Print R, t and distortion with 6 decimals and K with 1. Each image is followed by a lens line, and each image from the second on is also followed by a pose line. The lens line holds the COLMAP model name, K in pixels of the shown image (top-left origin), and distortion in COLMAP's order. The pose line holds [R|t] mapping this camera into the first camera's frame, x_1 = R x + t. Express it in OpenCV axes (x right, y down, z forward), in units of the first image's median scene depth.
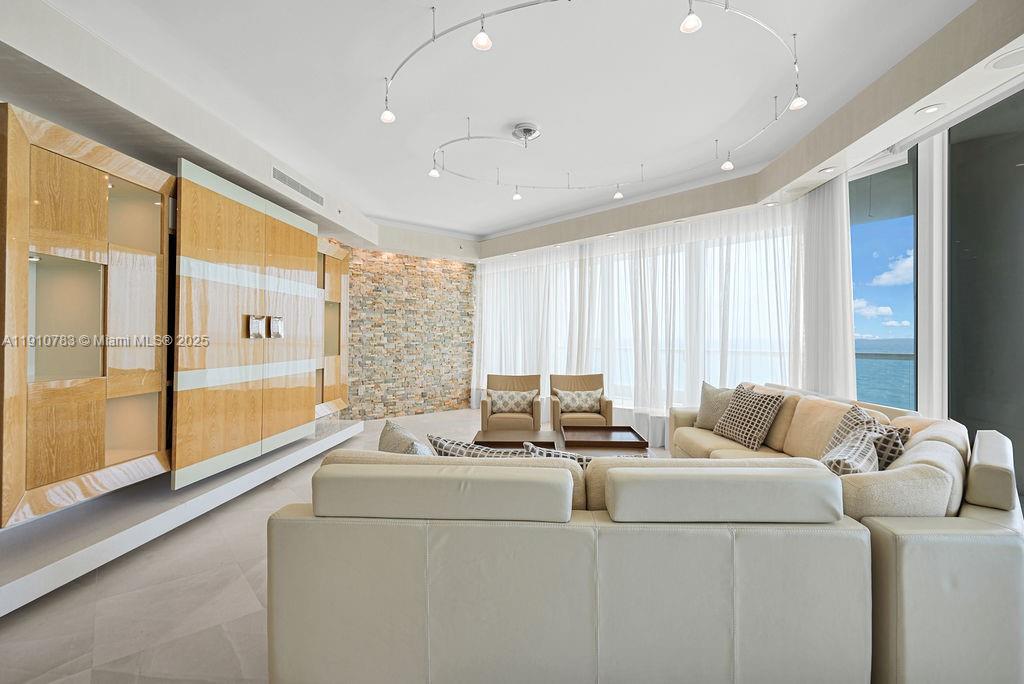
lens RADIAL K [[455.2, 0, 521.3], [0, 455.2, 335.4], [0, 0, 1]] dist [-0.000298, -0.000157]
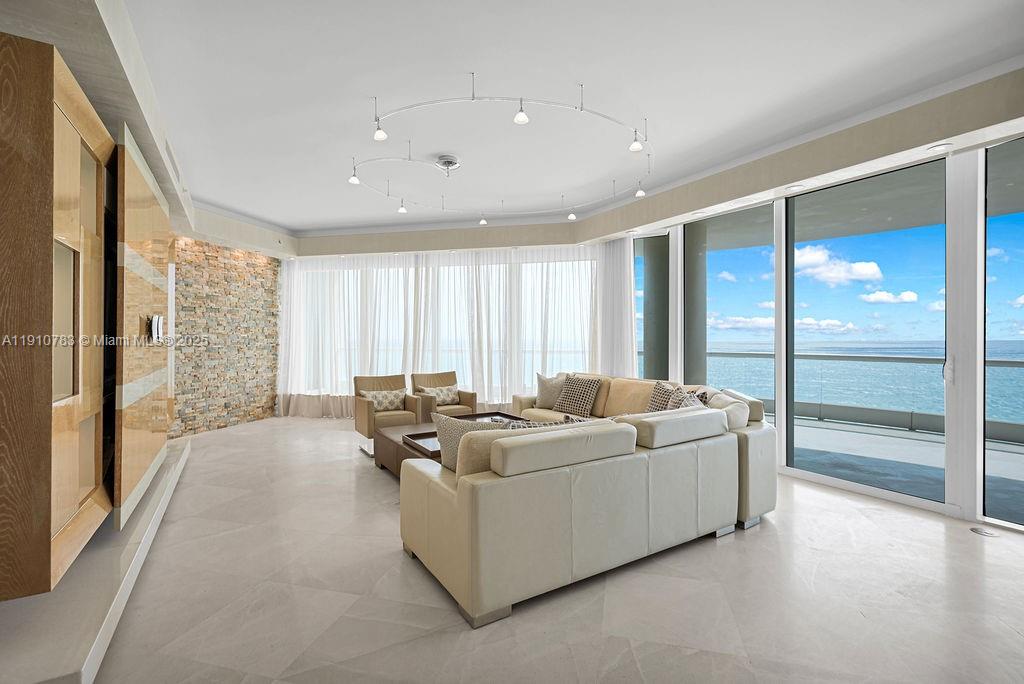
lens RADIAL K [[452.1, 0, 512.0], [0, 452.1, 342.0], [0, 0, 1]] dist [0.001290, 0.000181]
pose [[0.822110, -0.004477, 0.569311, -0.281495], [-0.003321, 0.999914, 0.012659, -0.004121], [-0.569319, -0.012298, 0.822024, -0.024018]]
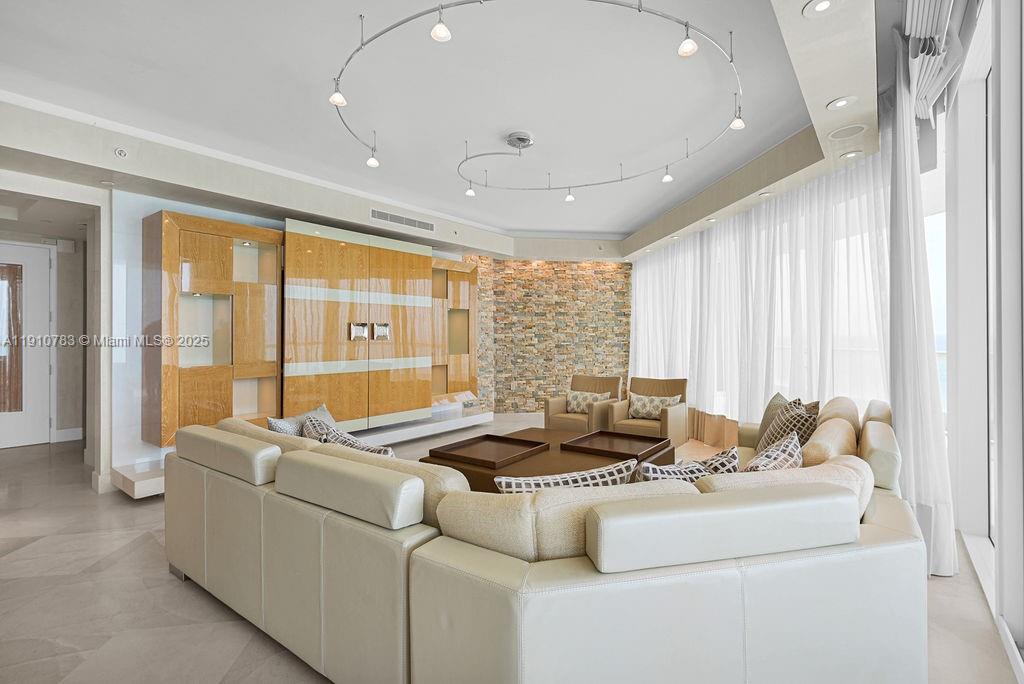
lens RADIAL K [[469.8, 0, 563.9], [0, 469.8, 335.8], [0, 0, 1]] dist [-0.001482, -0.000238]
pose [[0.852611, -0.007120, -0.522498, 0.355417], [0.008531, 0.999964, 0.000294, -0.001173], [0.522476, -0.004708, 0.852641, 0.076678]]
